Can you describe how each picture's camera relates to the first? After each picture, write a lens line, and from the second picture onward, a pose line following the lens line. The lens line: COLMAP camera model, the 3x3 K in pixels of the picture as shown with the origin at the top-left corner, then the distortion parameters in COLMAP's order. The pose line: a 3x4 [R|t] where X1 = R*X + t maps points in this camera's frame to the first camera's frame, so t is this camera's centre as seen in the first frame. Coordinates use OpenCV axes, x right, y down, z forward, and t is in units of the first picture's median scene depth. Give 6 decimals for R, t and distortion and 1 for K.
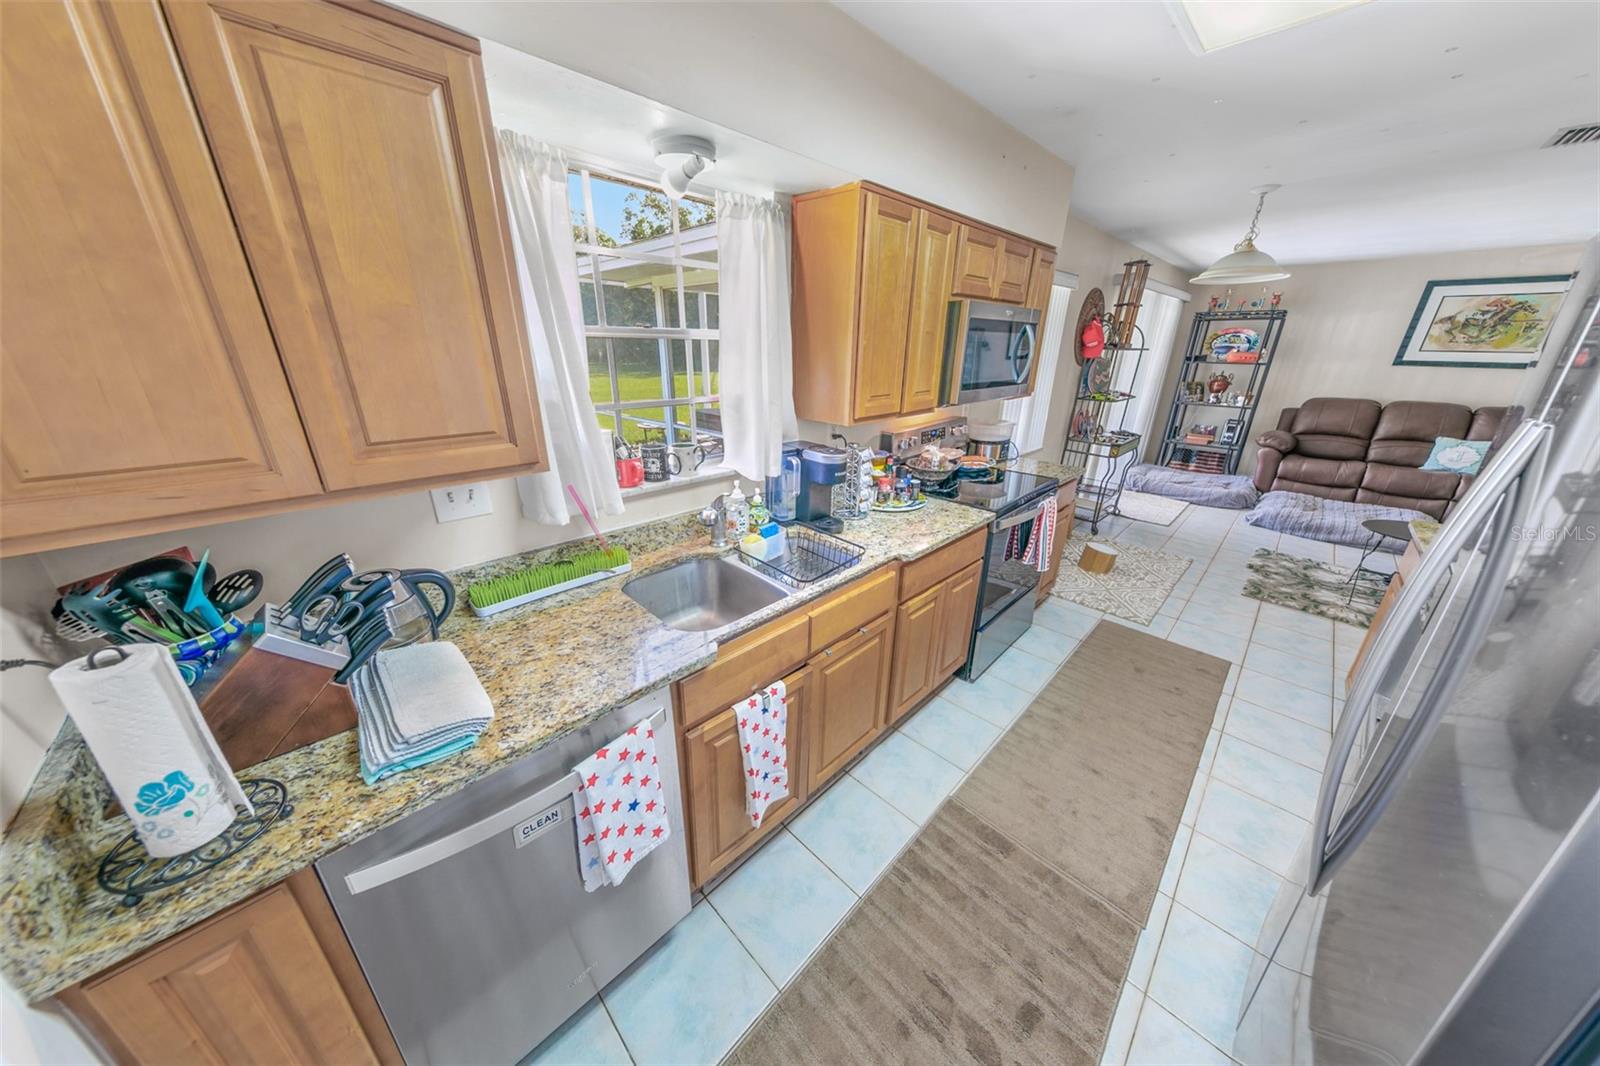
lens RADIAL K [[501.5, 0, 794.5], [0, 501.5, 531.3], [0, 0, 1]] dist [0.007564, 0.000023]
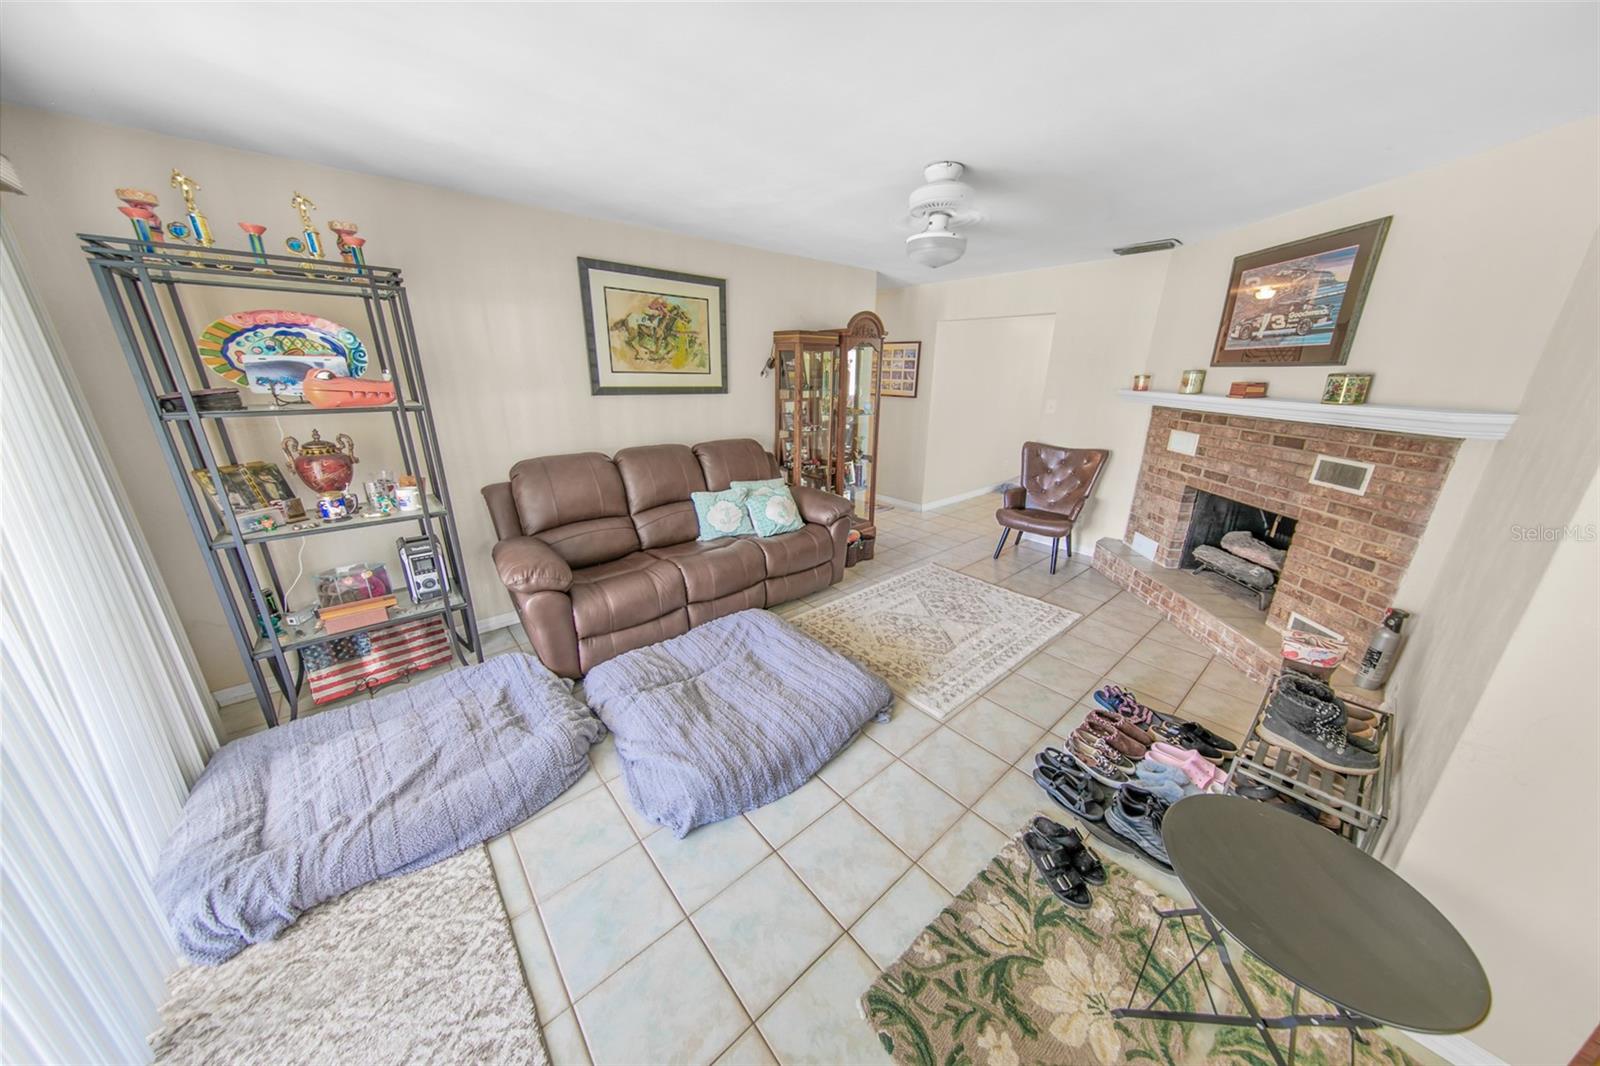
lens RADIAL K [[500.5, 0, 800.8], [0, 500.5, 530.6], [0, 0, 1]] dist [0.000356, 0.000027]
pose [[0.063623, -0.315952, 0.946639, 0.528930], [0.342133, 0.897982, 0.276718, -0.241816], [-0.937495, 0.306271, 0.165230, 0.660182]]
